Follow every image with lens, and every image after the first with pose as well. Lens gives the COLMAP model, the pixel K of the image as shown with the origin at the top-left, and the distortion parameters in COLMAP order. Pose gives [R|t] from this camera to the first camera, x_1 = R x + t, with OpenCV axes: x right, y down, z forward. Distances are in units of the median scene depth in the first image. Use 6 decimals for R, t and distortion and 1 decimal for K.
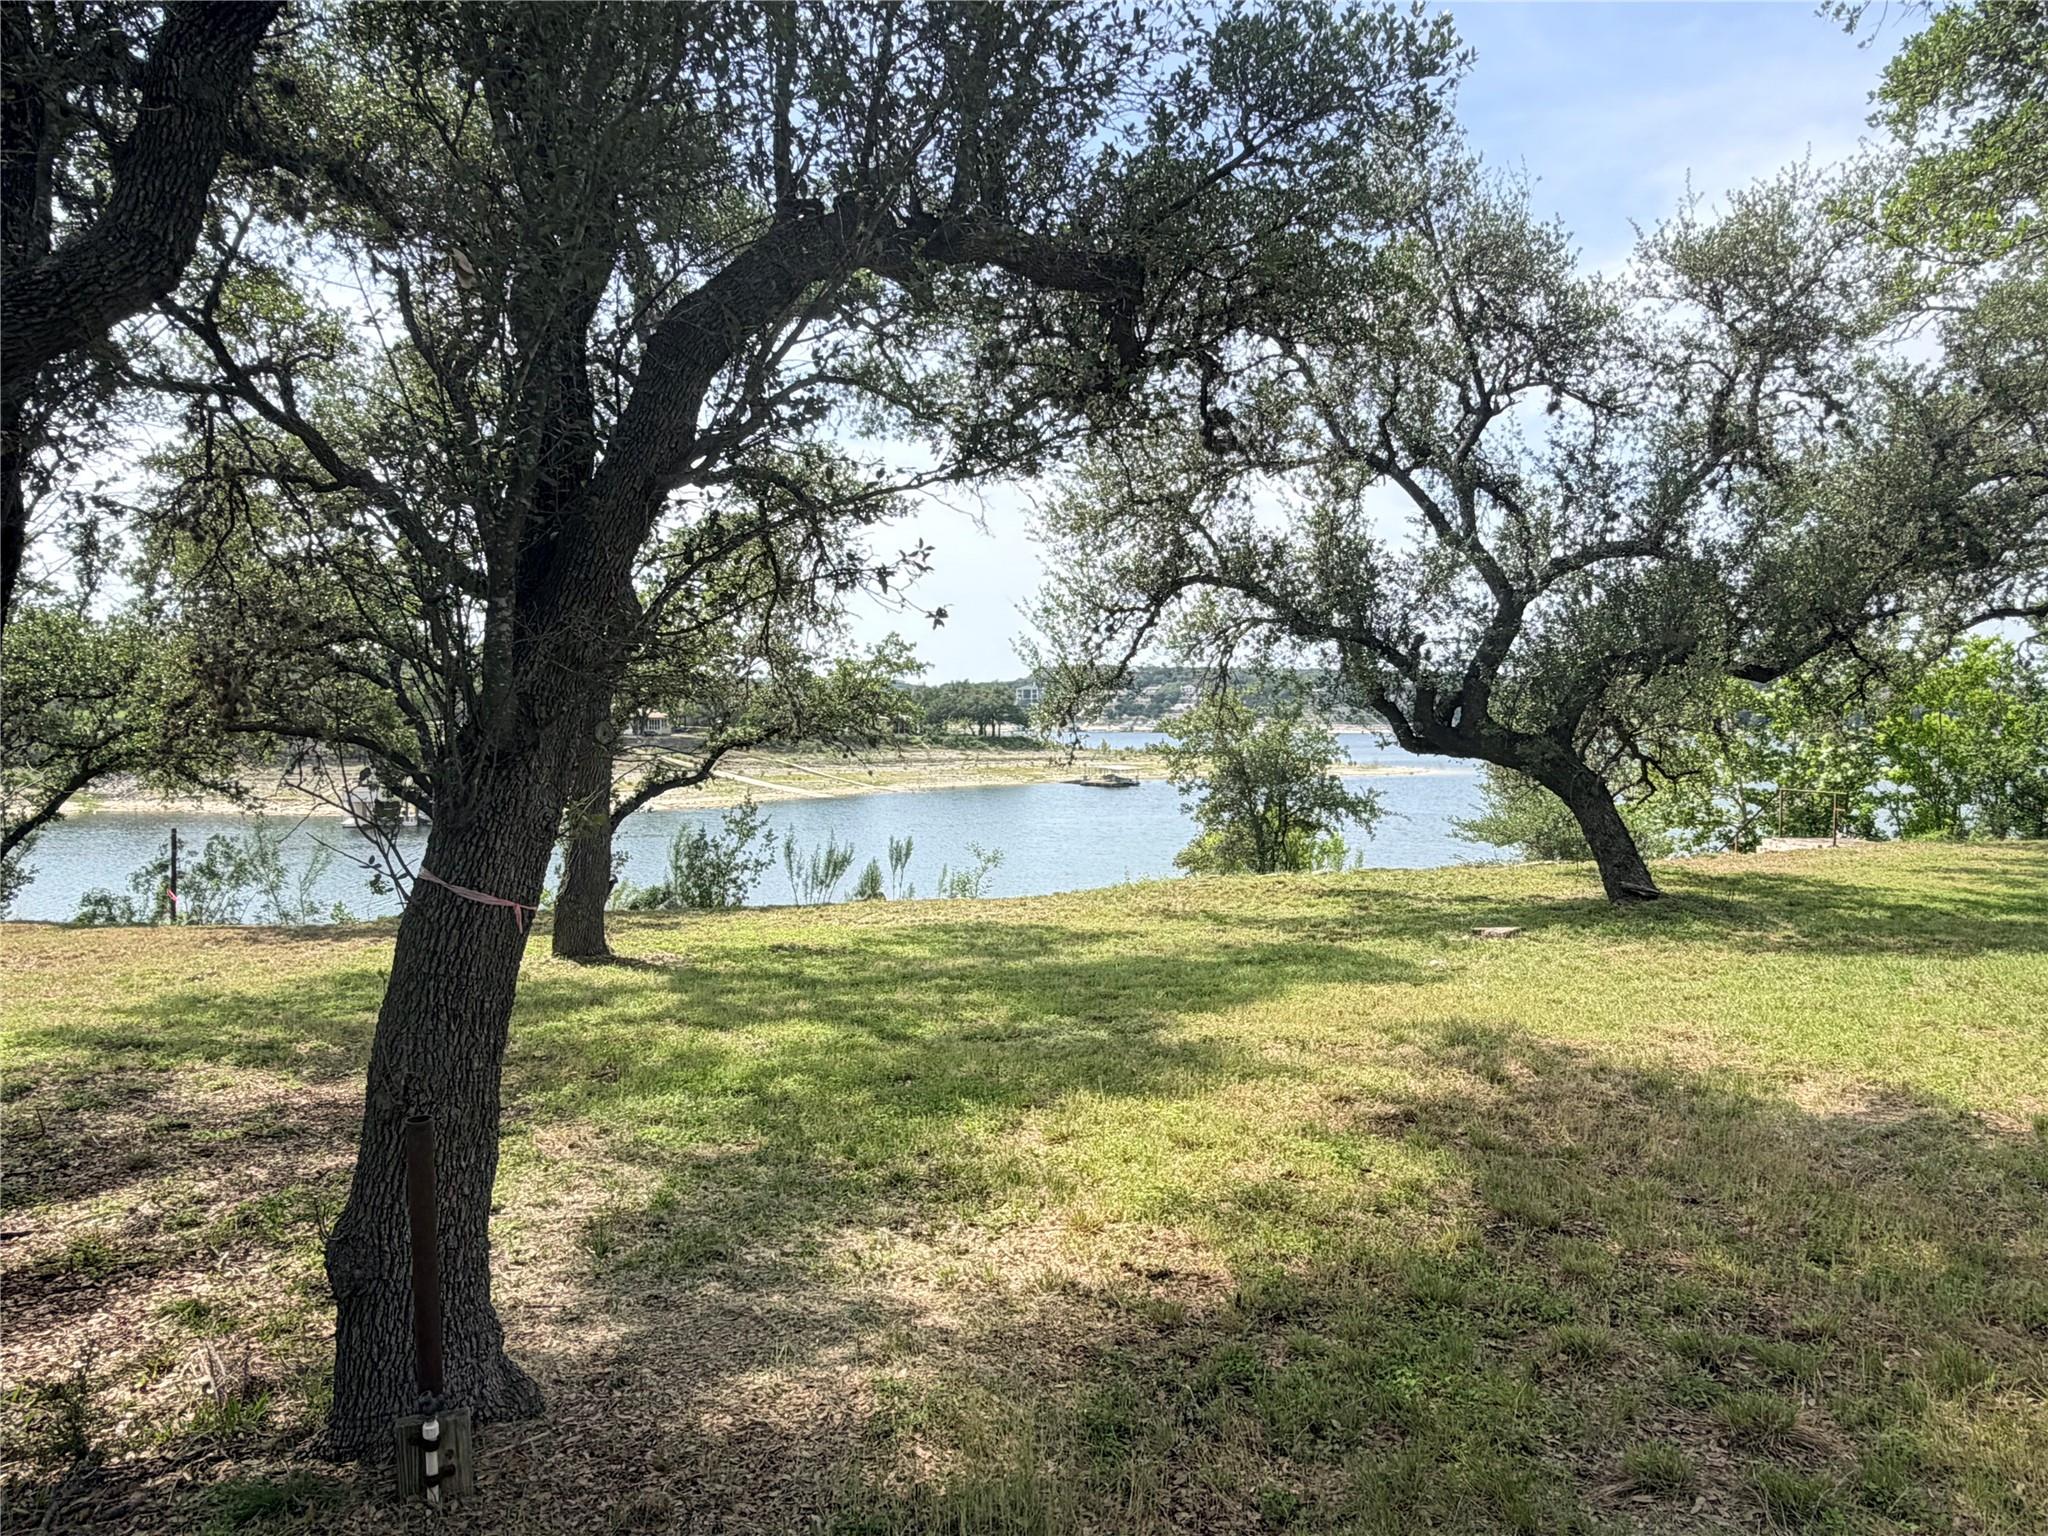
lens RADIAL K [[1382.0, 0, 1024.0], [0, 1382.0, 768.0], [0, 0, 1]] dist [-0.052698, 0.084662]
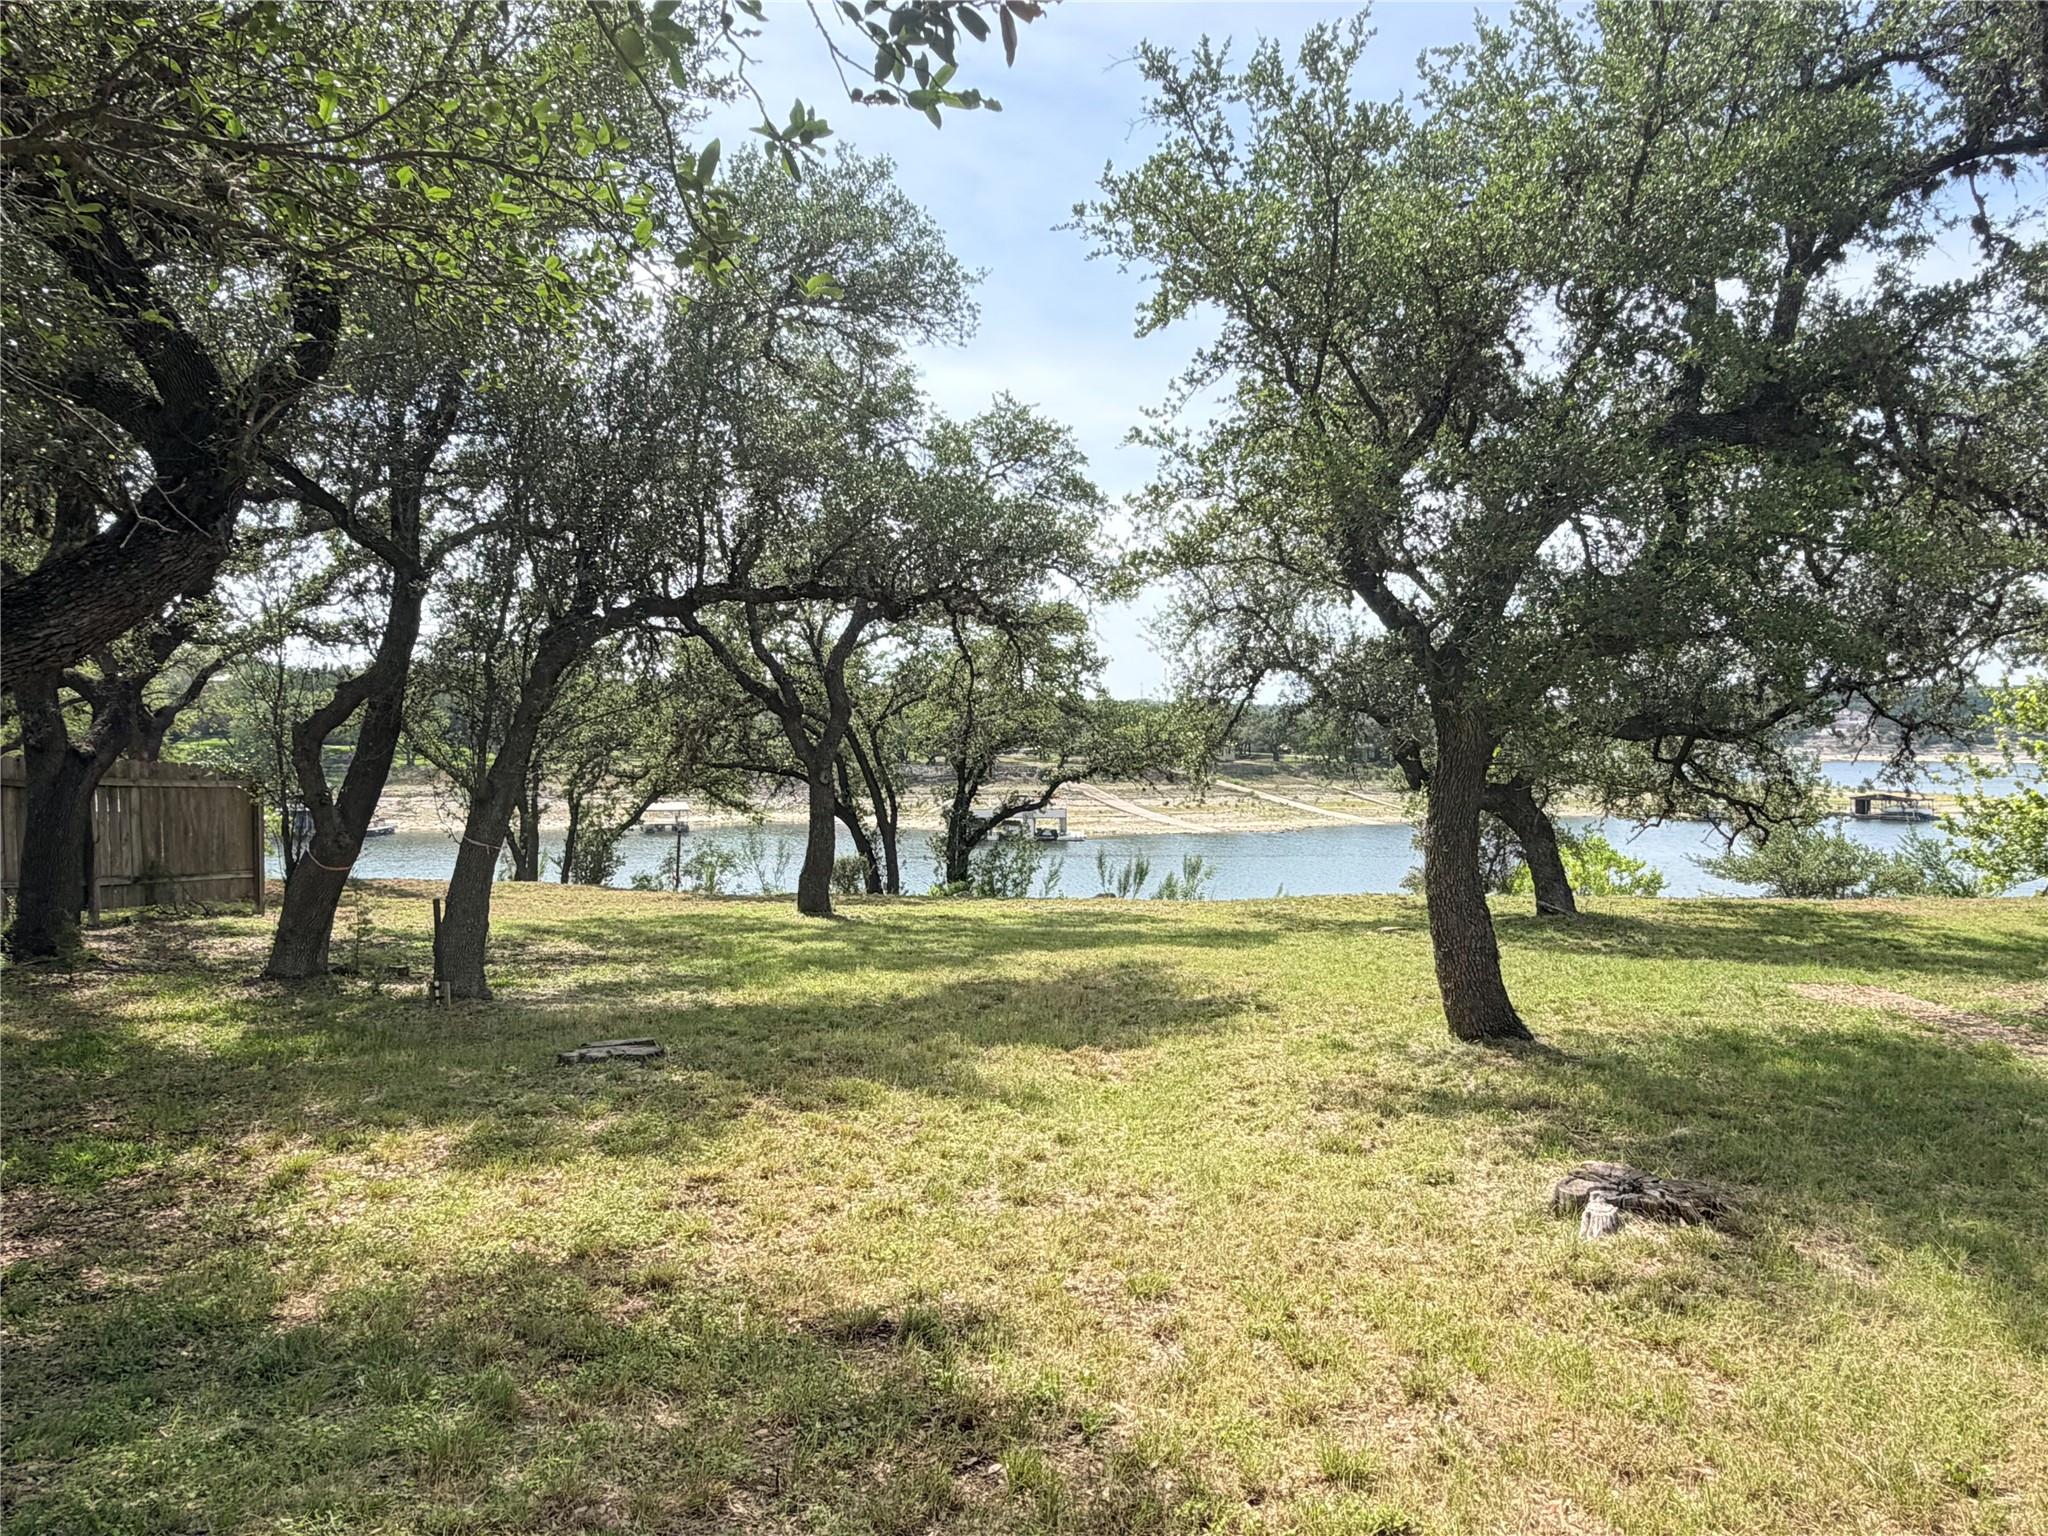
lens RADIAL K [[1402.4, 0, 1035.0], [0, 1402.4, 755.5], [0, 0, 1]] dist [0.030238, -0.004630]
pose [[0.909925, 0.005442, -0.414736, 0.548278], [-0.016439, 0.999601, -0.022951, -0.014860], [0.414446, 0.027701, 0.909652, -0.378206]]
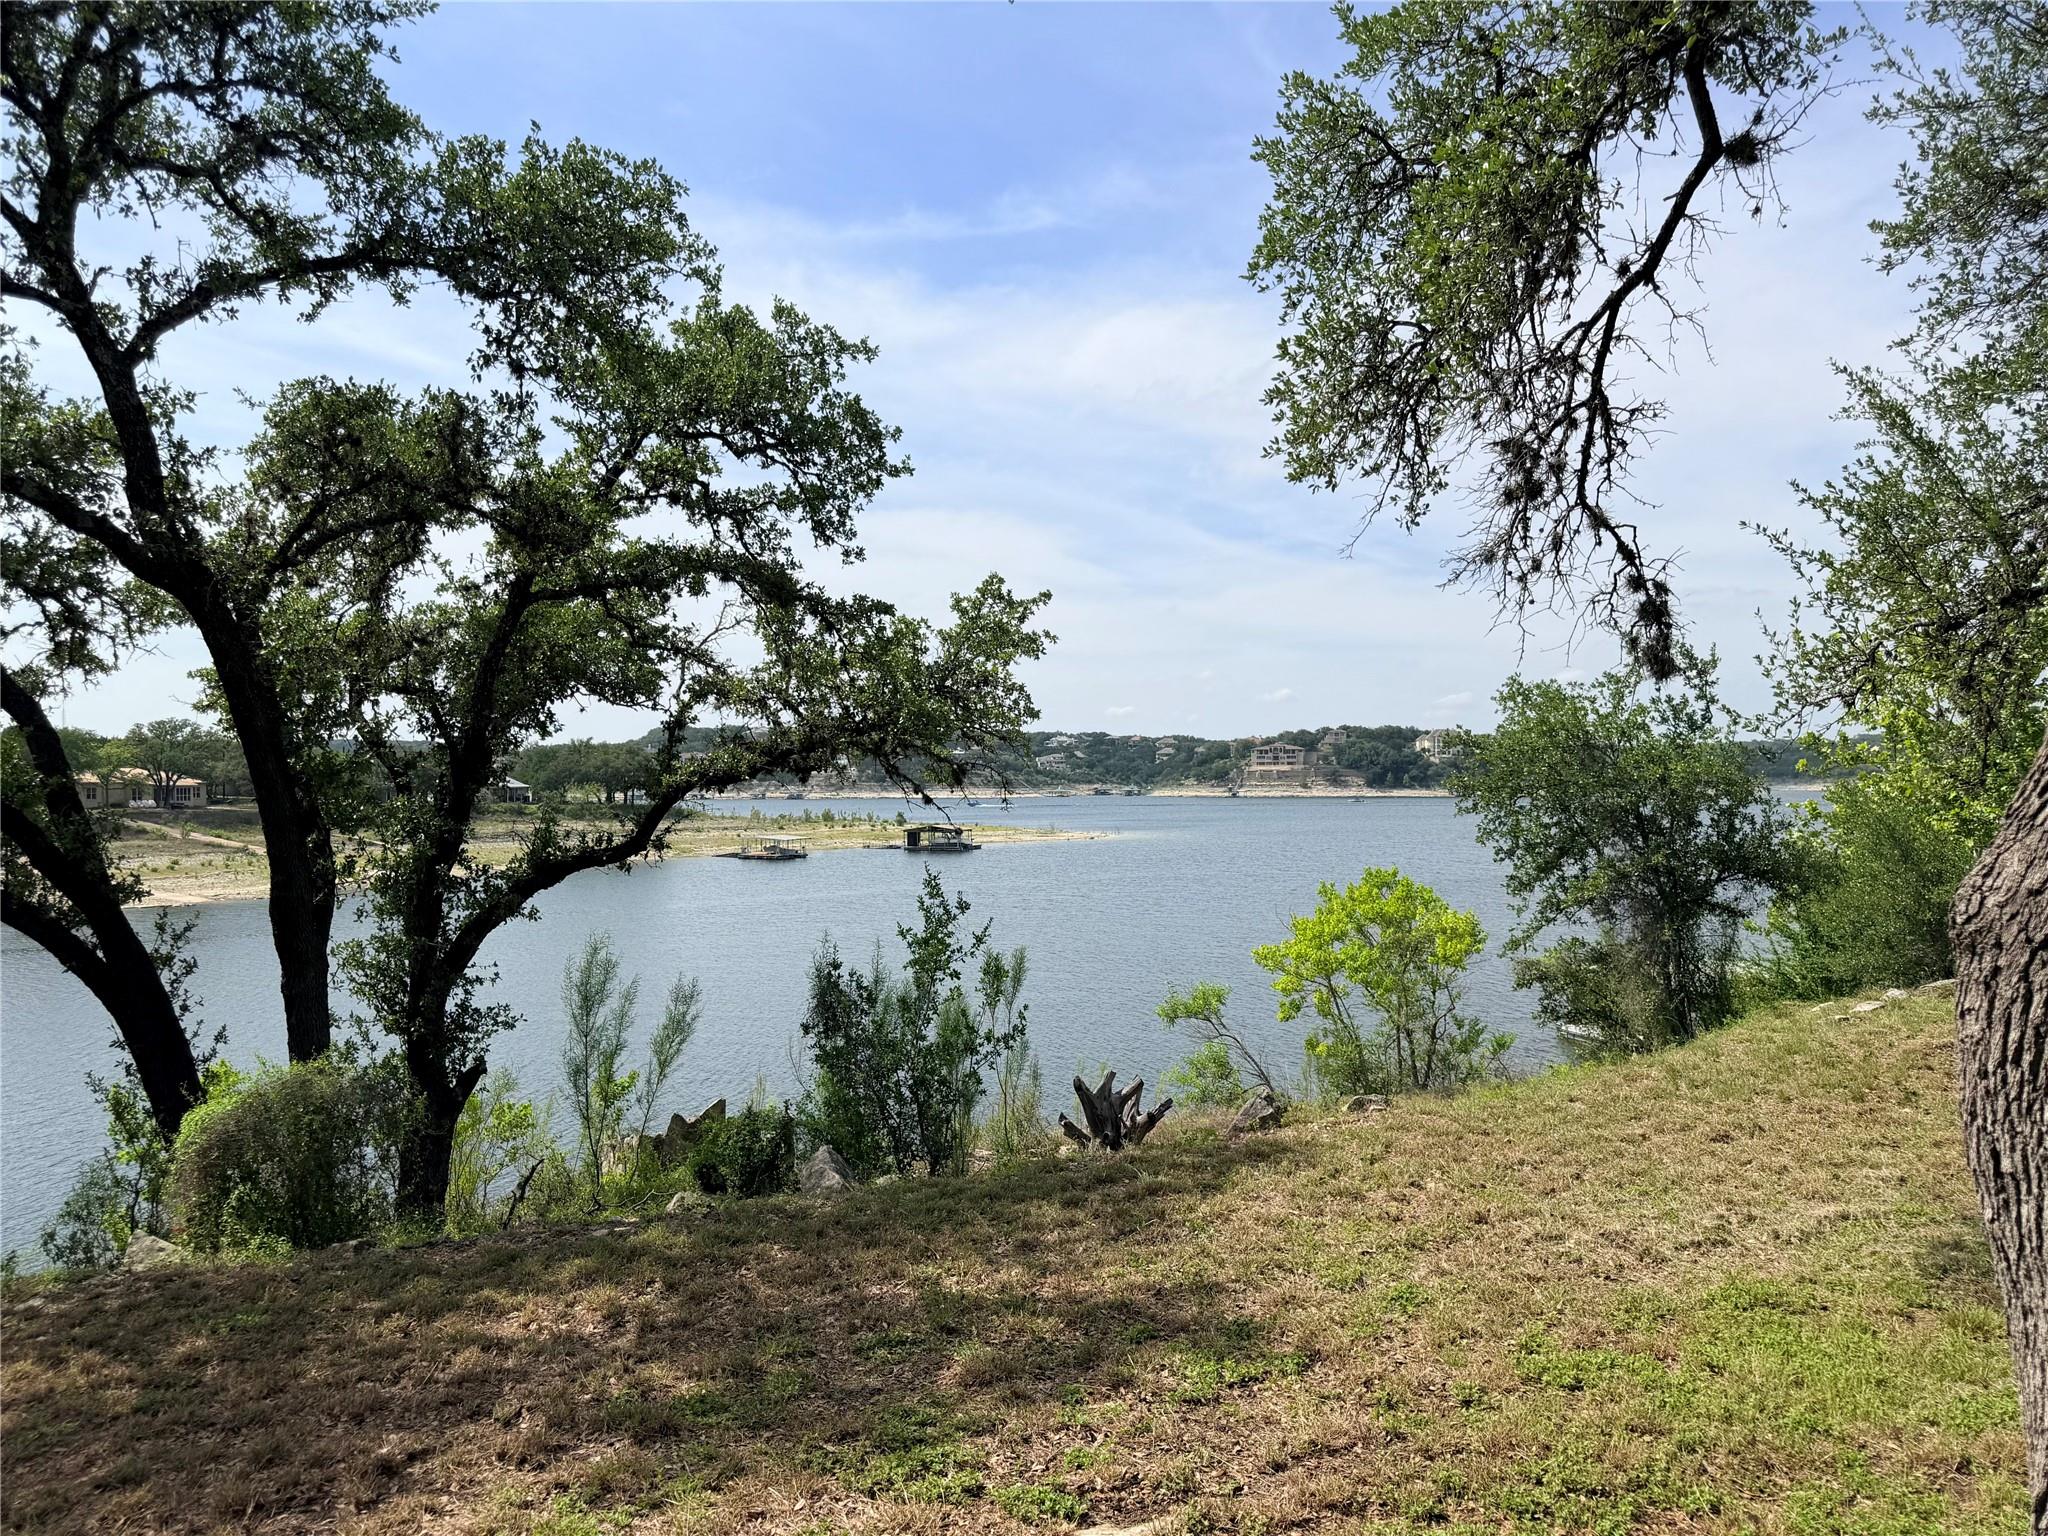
lens RADIAL K [[1517.1, 0, 1024.0], [0, 1517.1, 768.0], [0, 0, 1]] dist [0.064471, -0.073826]
pose [[0.970178, -0.006765, 0.242299, -0.407008], [0.017843, 0.998892, -0.043555, 0.008248], [-0.241735, 0.046580, 0.969224, 0.734658]]
